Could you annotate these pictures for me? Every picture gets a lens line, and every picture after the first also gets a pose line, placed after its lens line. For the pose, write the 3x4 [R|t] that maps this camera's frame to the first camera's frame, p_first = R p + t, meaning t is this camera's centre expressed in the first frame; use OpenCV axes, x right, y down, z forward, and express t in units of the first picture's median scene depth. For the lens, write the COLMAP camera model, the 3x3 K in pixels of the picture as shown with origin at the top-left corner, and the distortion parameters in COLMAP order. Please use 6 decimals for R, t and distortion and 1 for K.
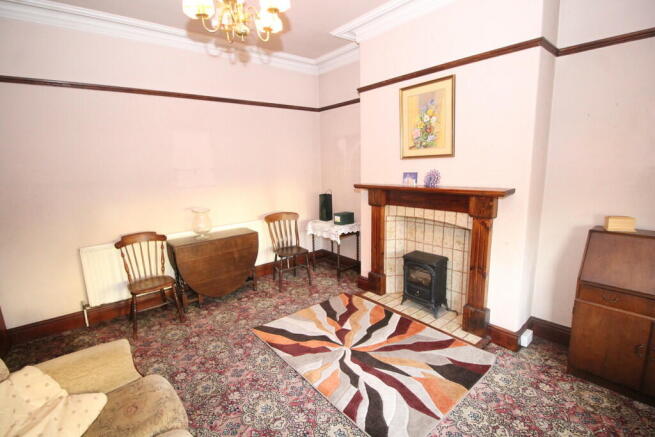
lens RADIAL K [[305.0, 0, 328.6], [0, 305.0, 219.4], [0, 0, 1]] dist [-0.012883, -0.003081]
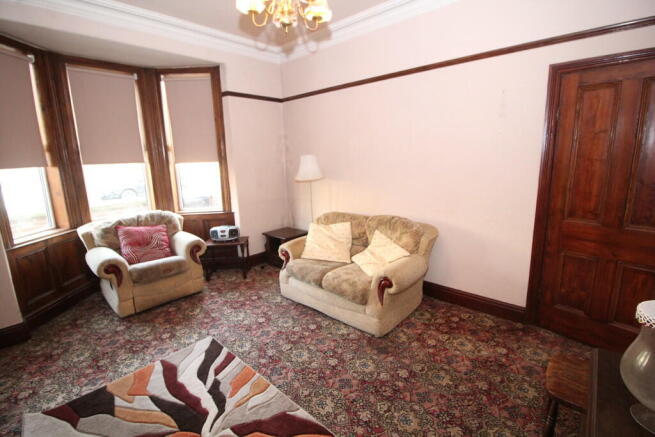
lens RADIAL K [[305.0, 0, 327.1], [0, 305.0, 217.3], [0, 0, 1]] dist [-0.012883, -0.003081]
pose [[-0.989449, 0.086186, -0.116460, -0.204275], [0.035820, 0.924389, 0.379766, -0.317057], [0.140385, 0.371587, -0.917723, 1.800117]]
